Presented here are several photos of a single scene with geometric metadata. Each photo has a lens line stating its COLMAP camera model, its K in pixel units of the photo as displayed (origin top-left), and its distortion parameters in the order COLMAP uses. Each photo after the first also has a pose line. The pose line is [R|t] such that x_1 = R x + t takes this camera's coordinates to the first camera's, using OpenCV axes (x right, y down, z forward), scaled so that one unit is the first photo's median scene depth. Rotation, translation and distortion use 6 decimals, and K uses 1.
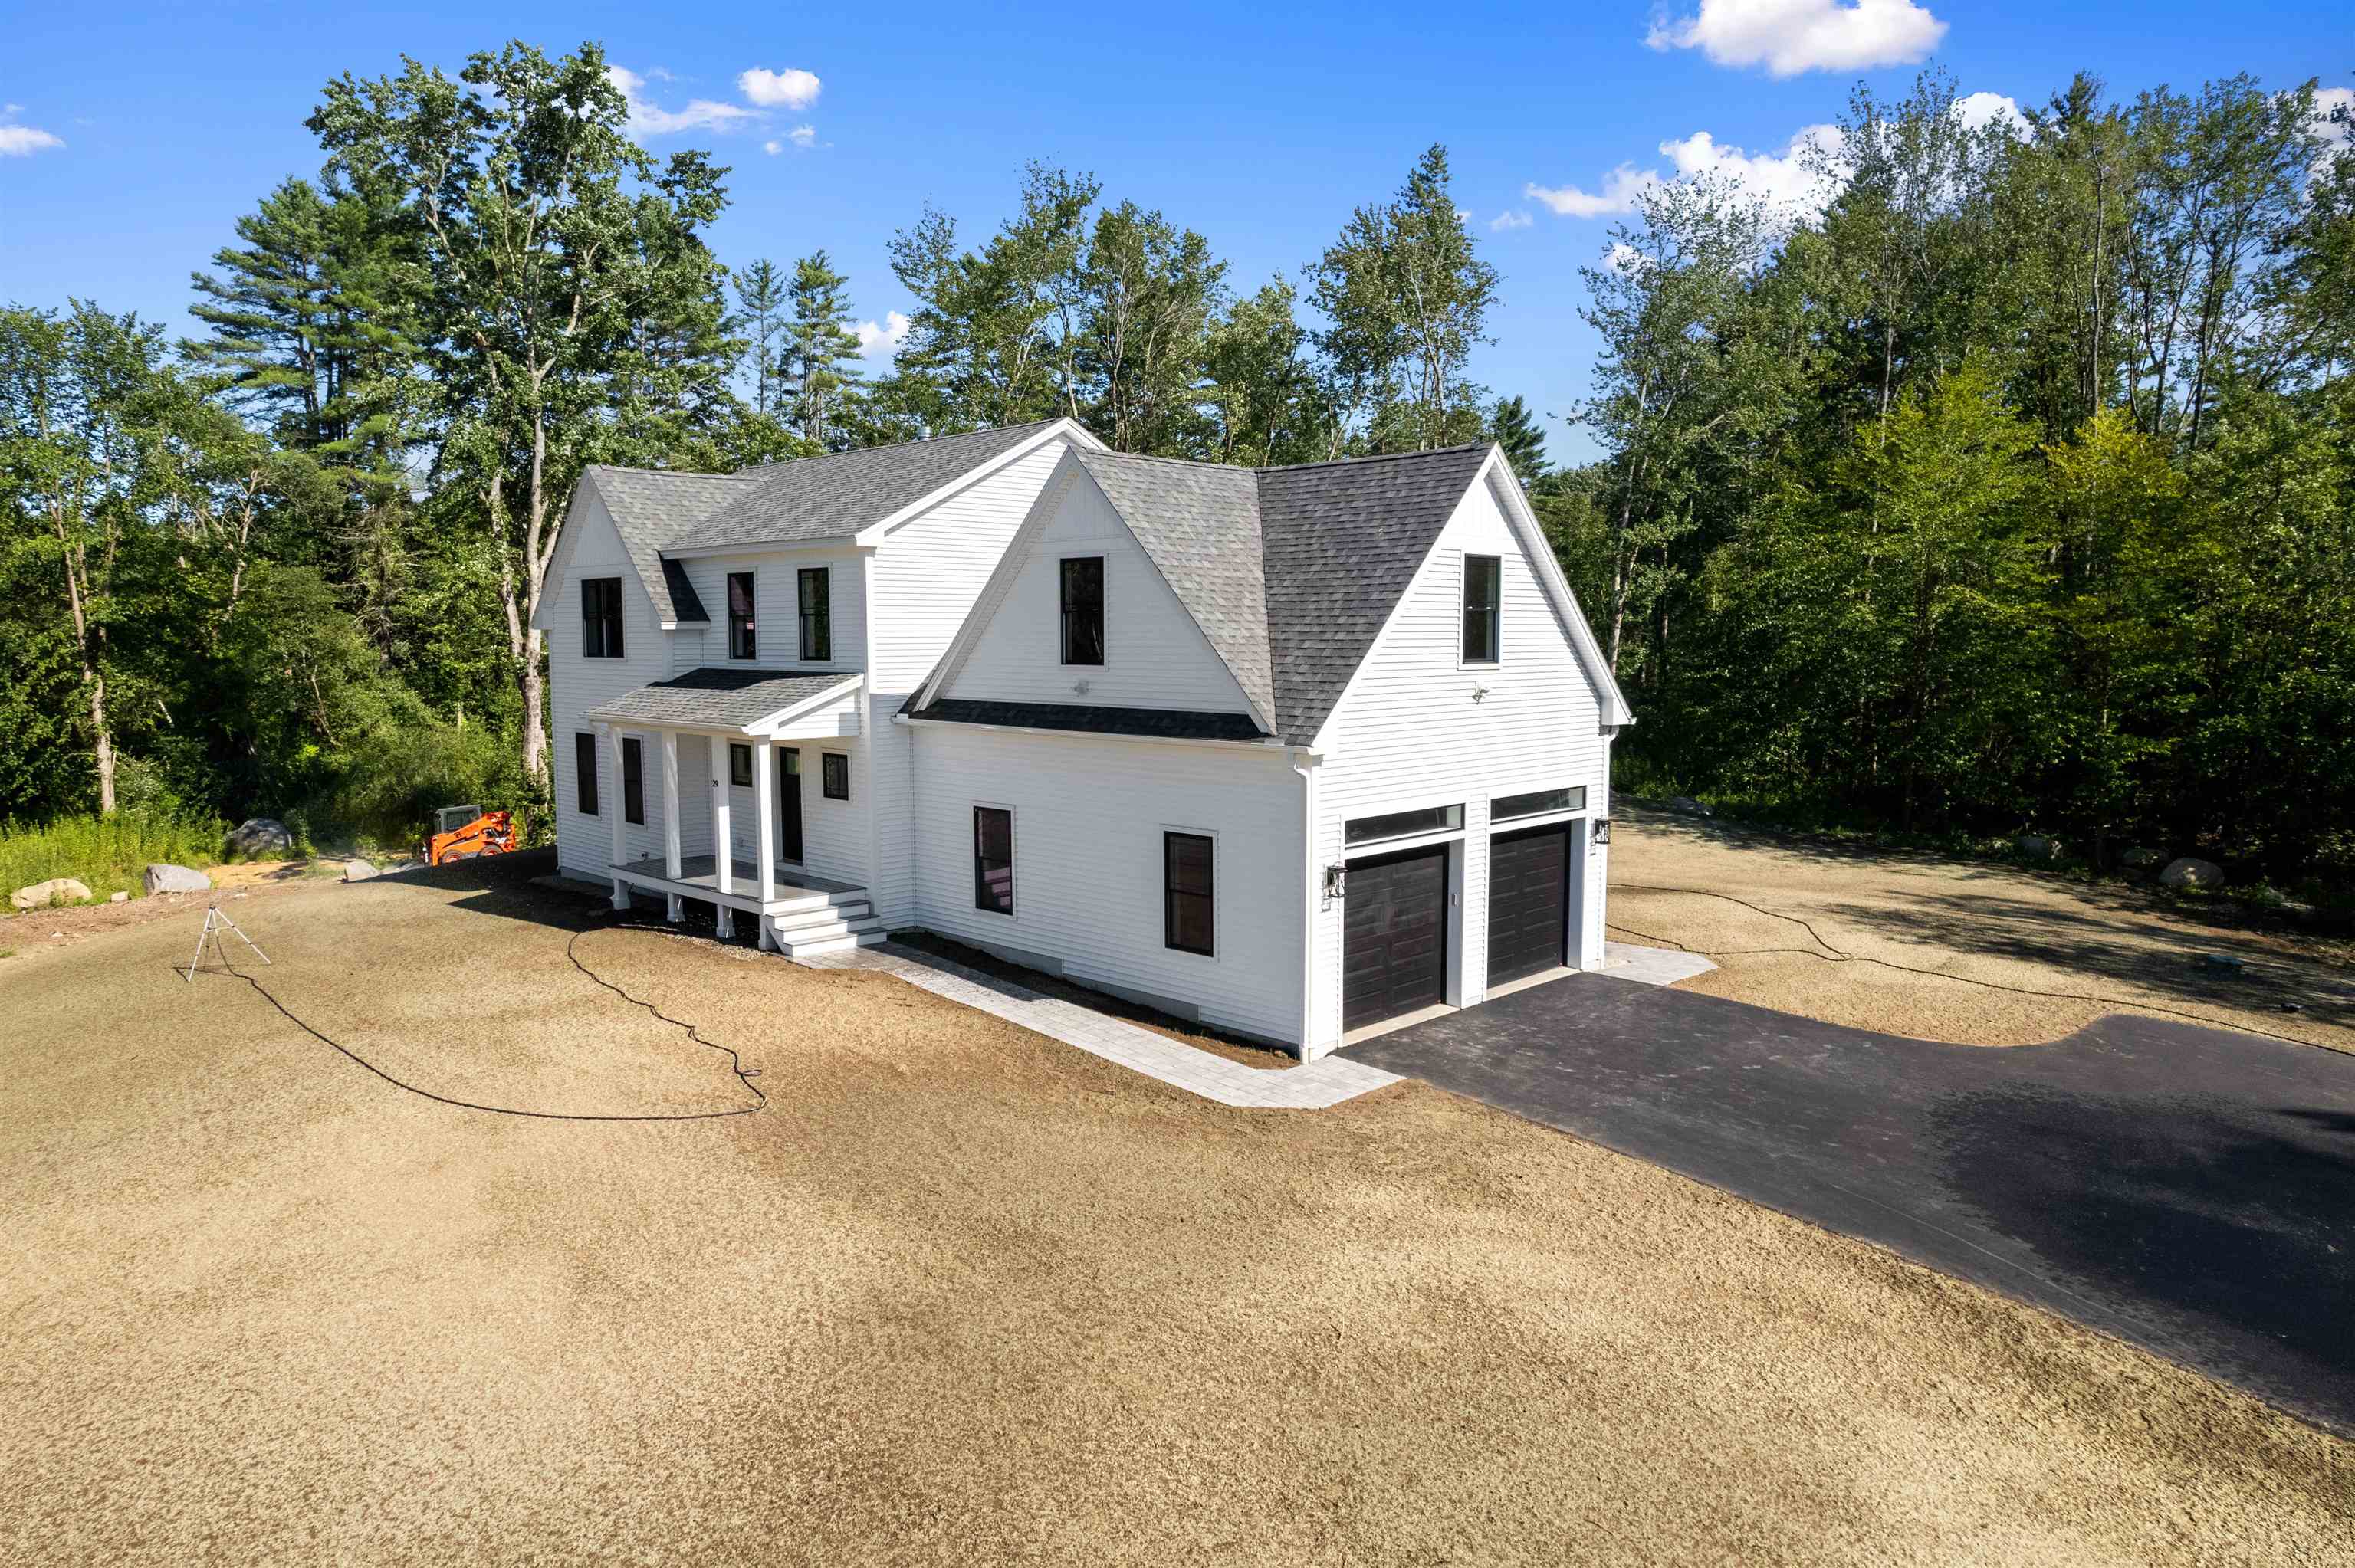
lens RADIAL K [[1504.3, 0, 1174.7], [0, 1504.3, 782.6], [0, 0, 1]] dist [-0.053660, 0.036933]
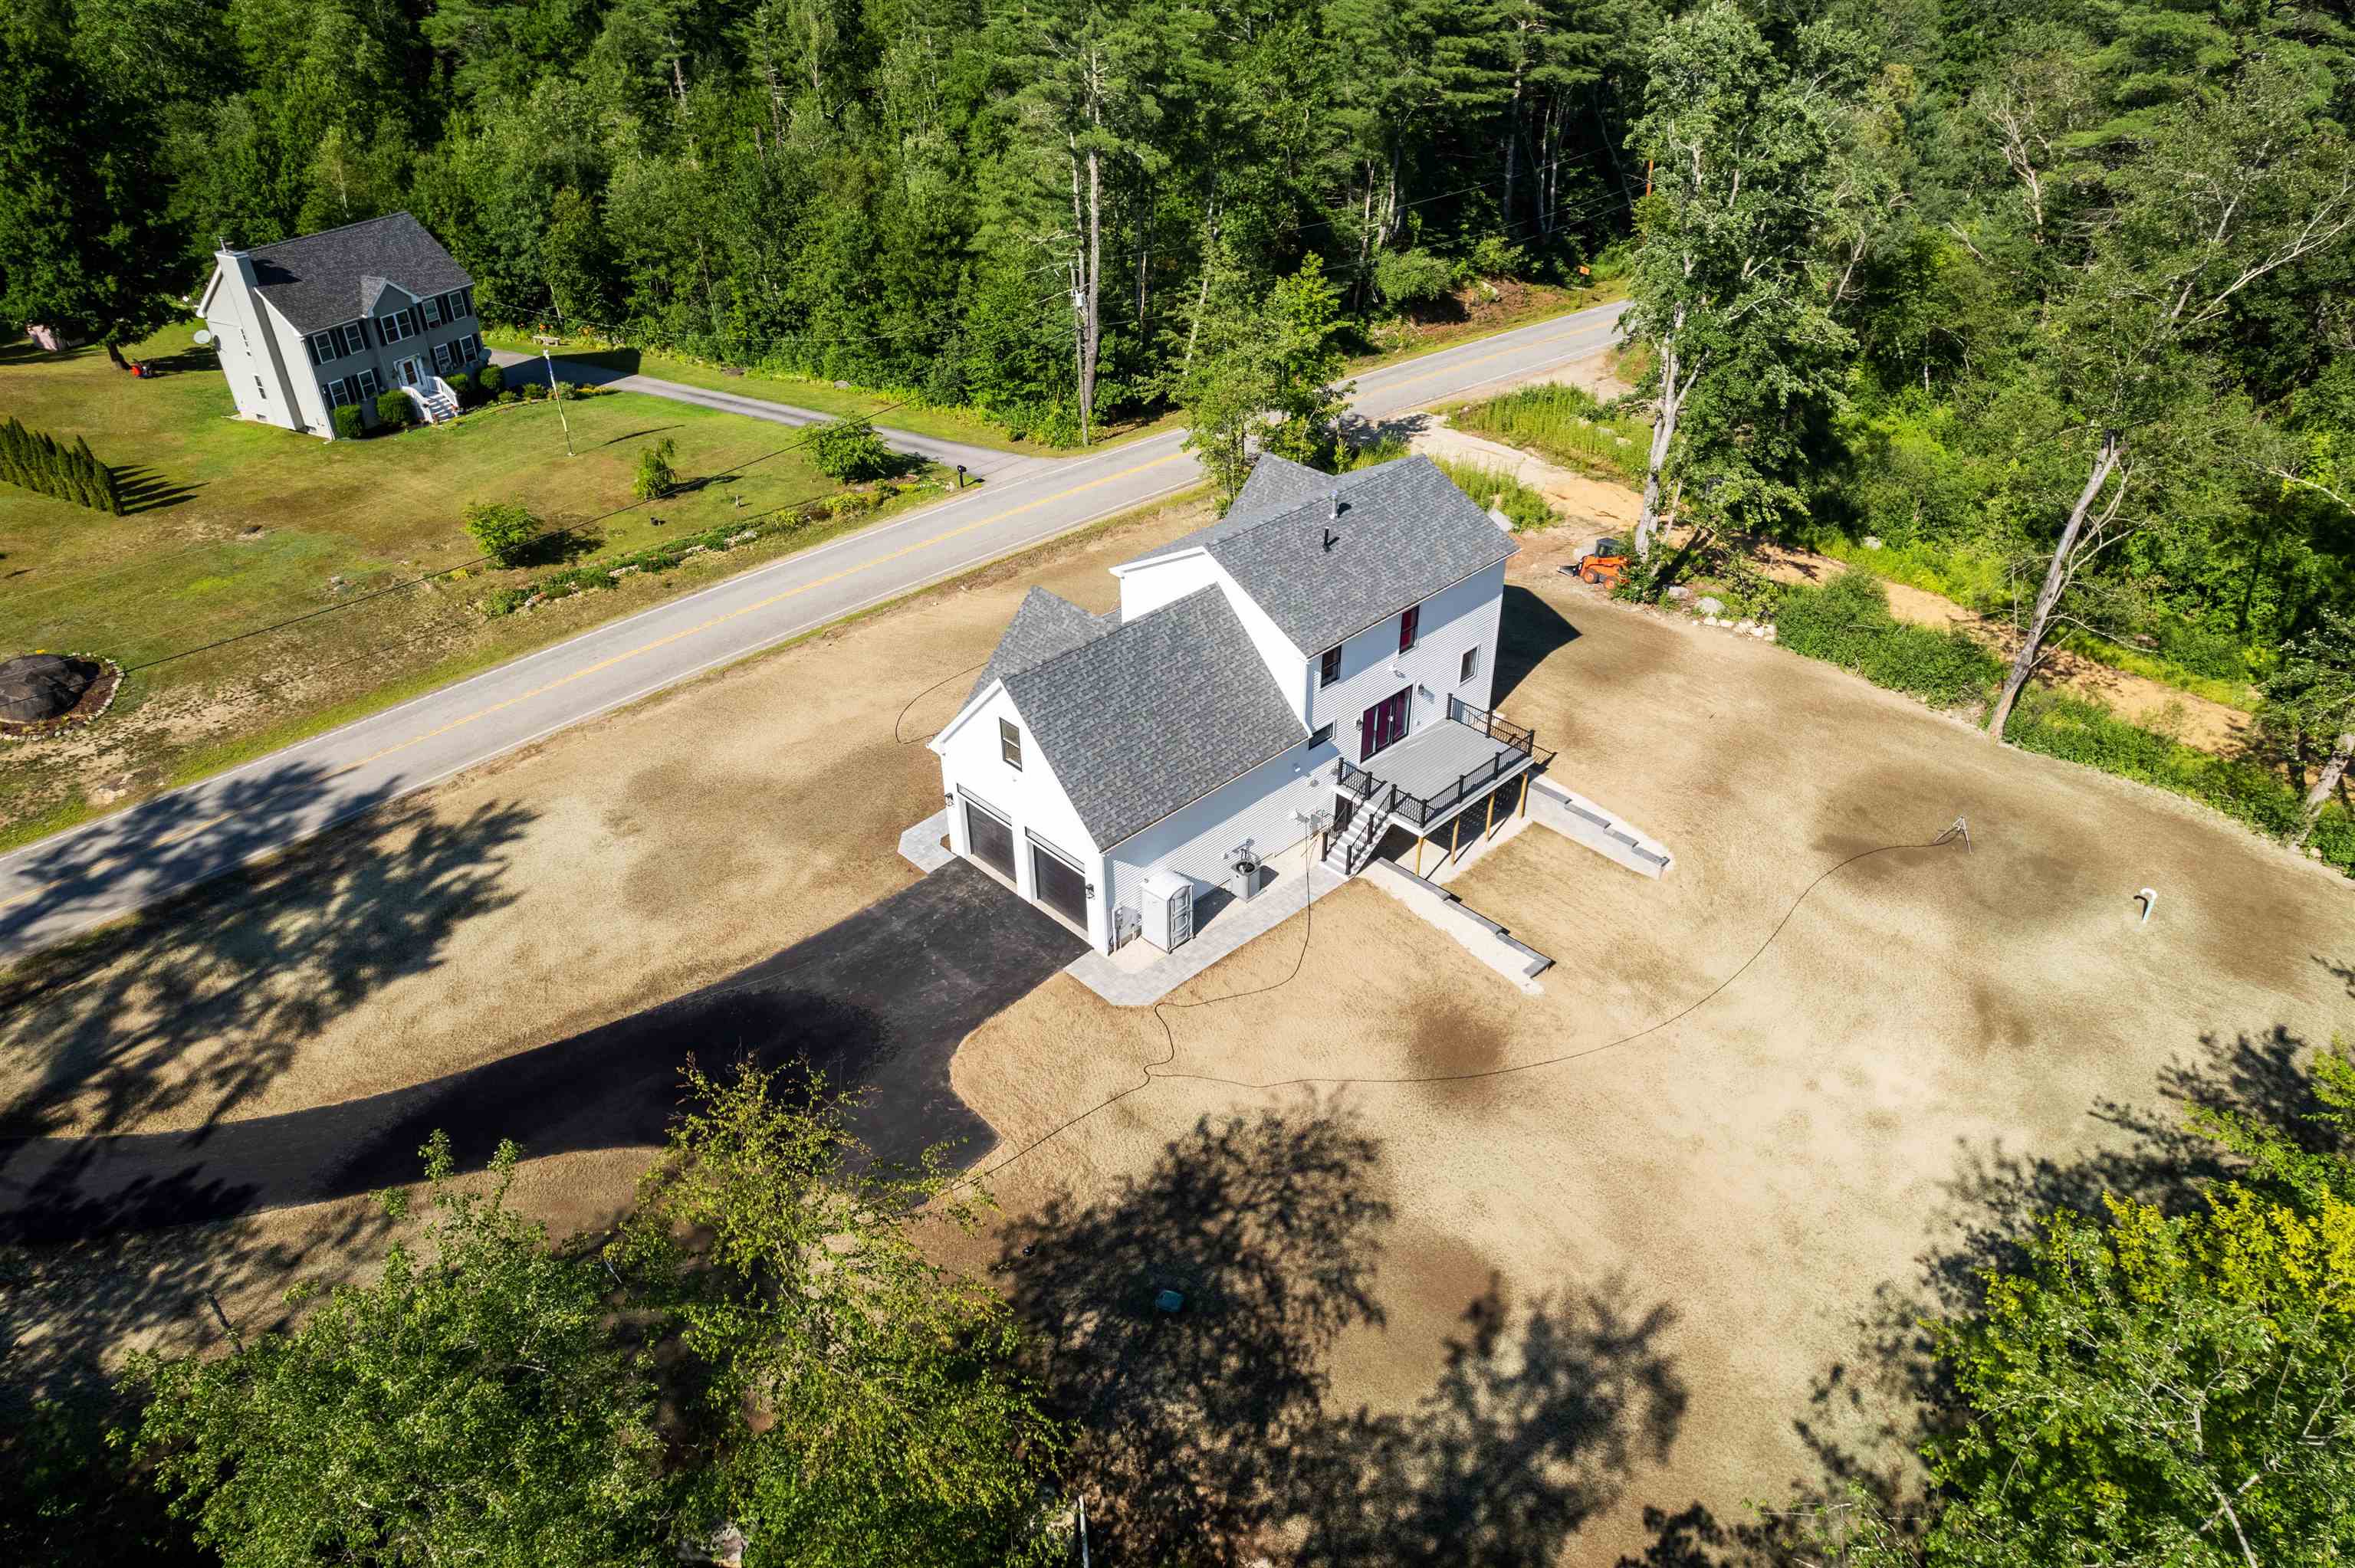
lens RADIAL K [[1504.3, 0, 1179.0], [0, 1504.3, 788.0], [0, 0, 1]] dist [-0.053660, 0.036933]
pose [[-0.008984, 0.555338, -0.831576, 1.844693], [-0.095771, 0.827309, 0.553523, -1.162319], [0.995363, 0.084614, 0.045752, 1.075591]]
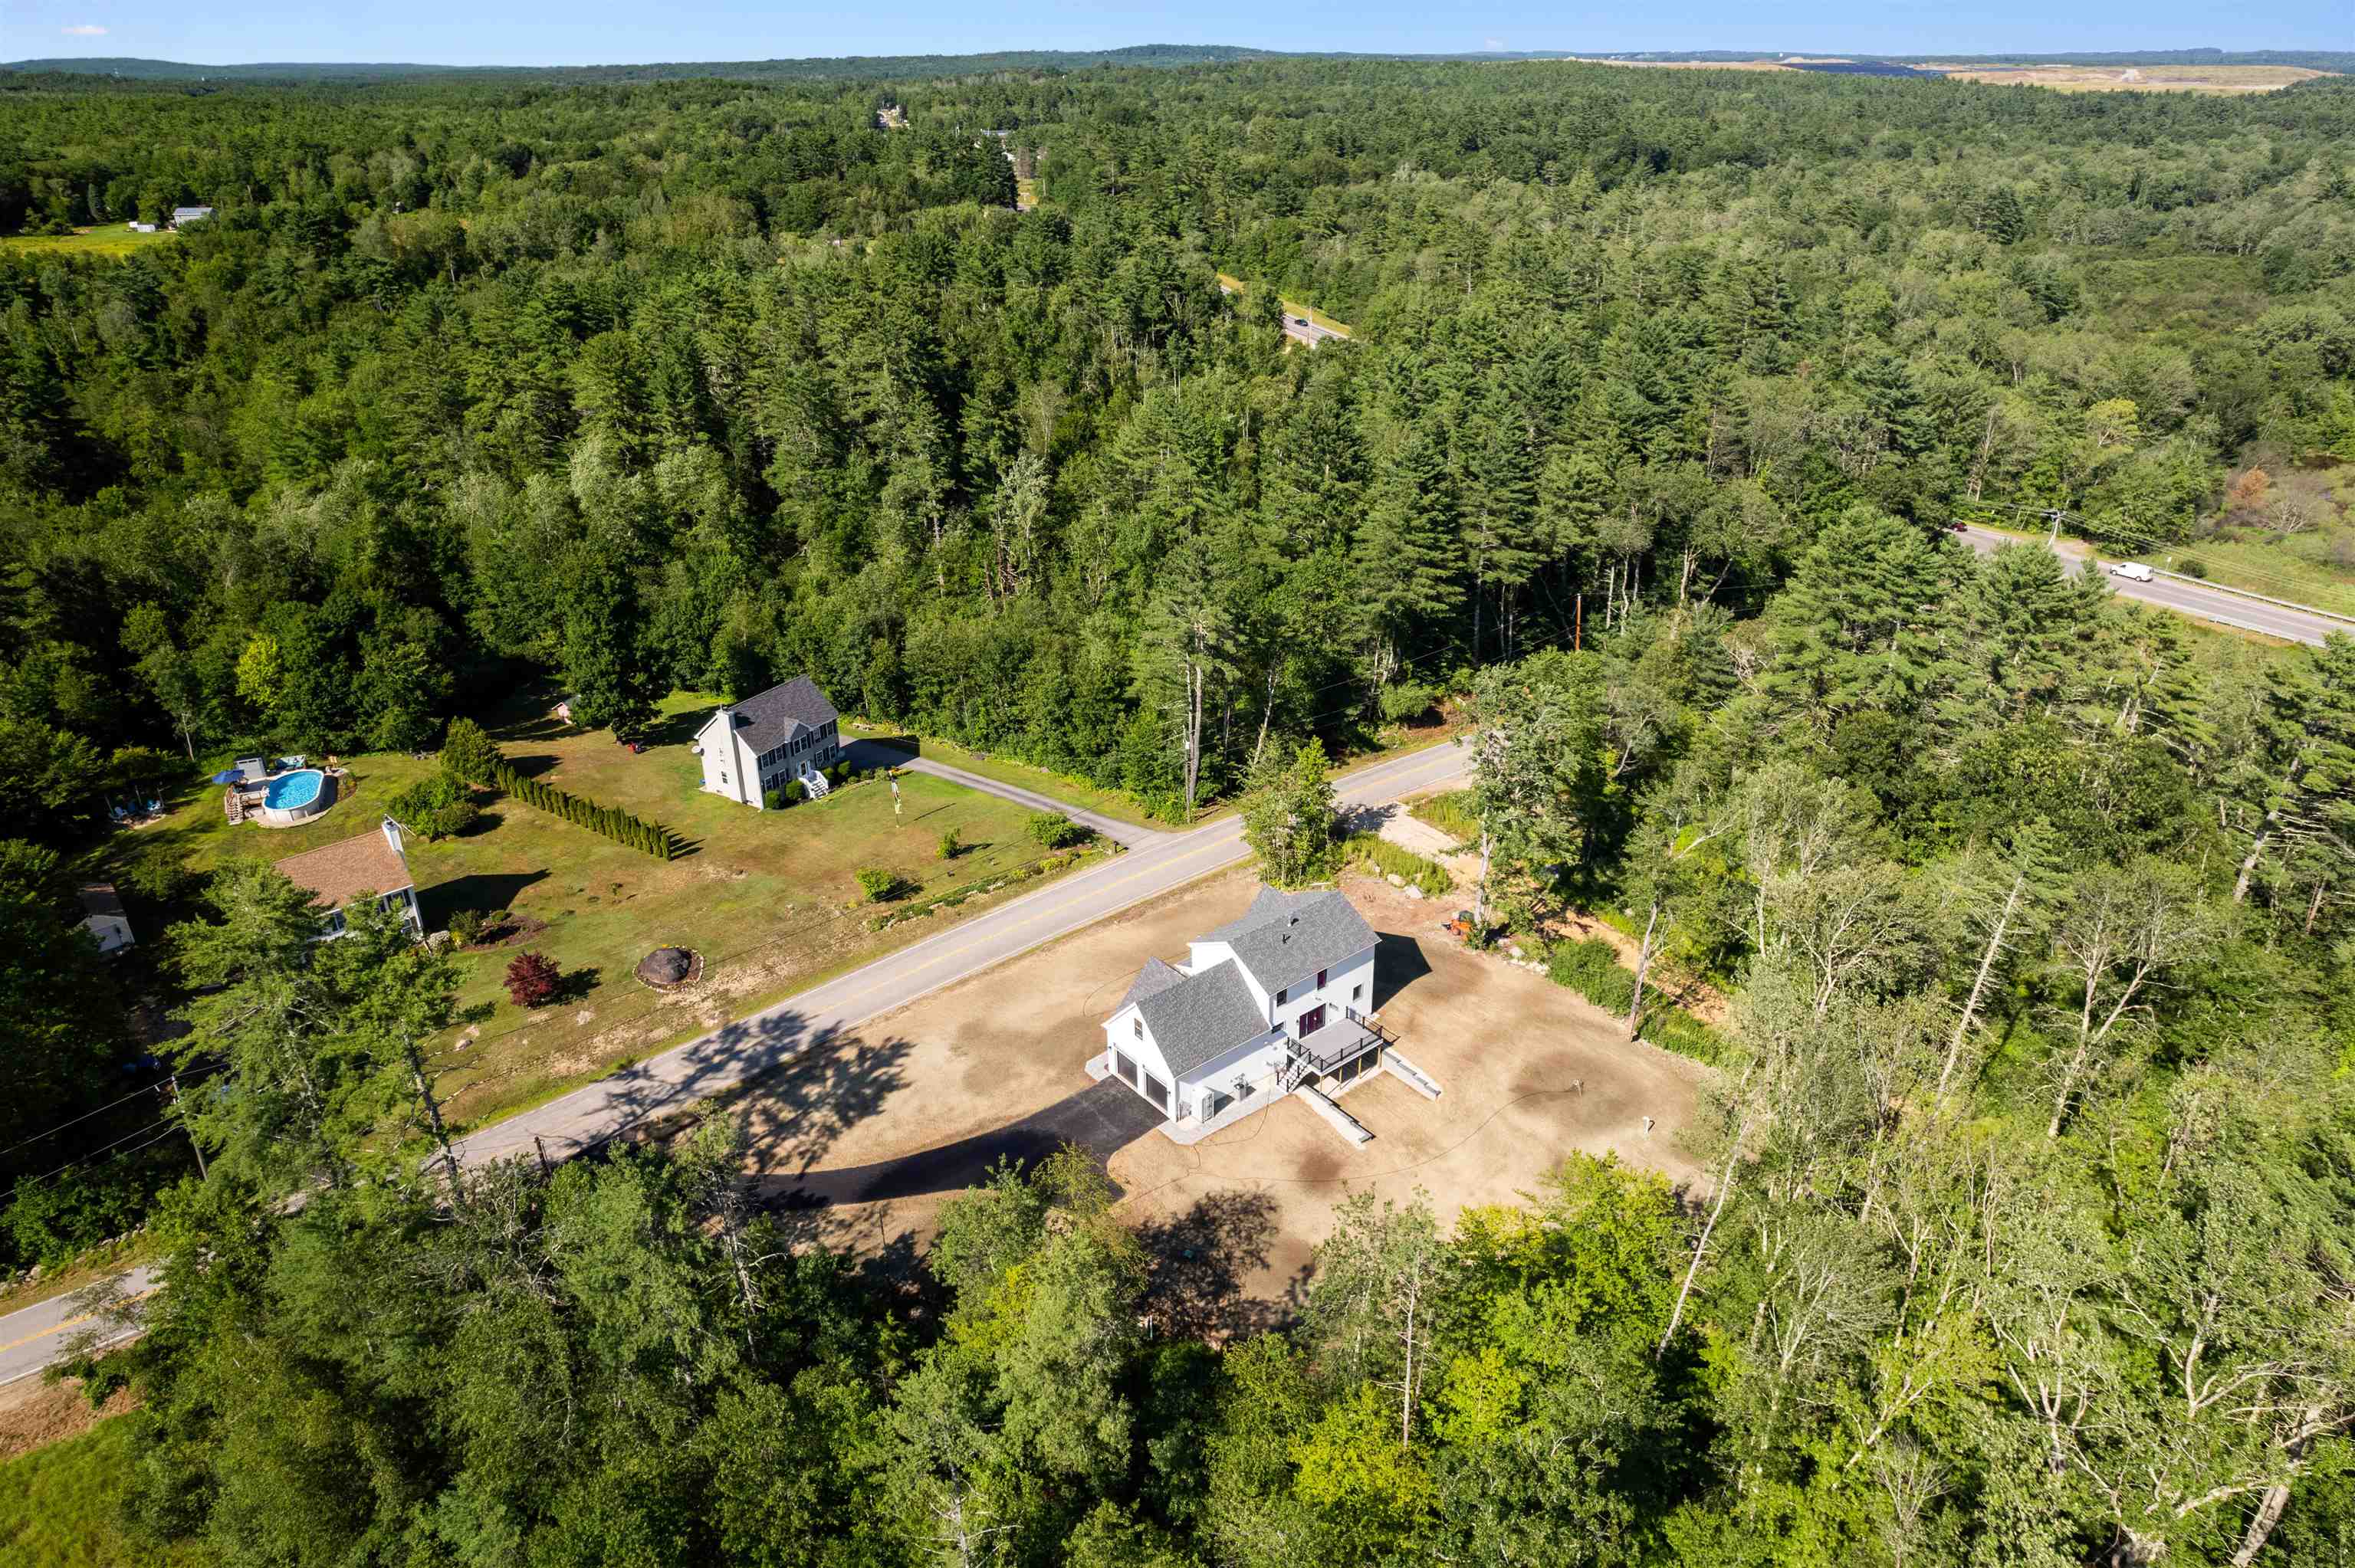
lens RADIAL K [[1504.3, 0, 1188.5], [0, 1504.3, 777.4], [0, 0, 1]] dist [-0.053660, 0.036933]
pose [[-0.094361, 0.438044, -0.893987, 3.932353], [-0.092234, 0.890285, 0.445965, -2.844964], [0.991256, 0.124538, -0.043606, 1.199309]]
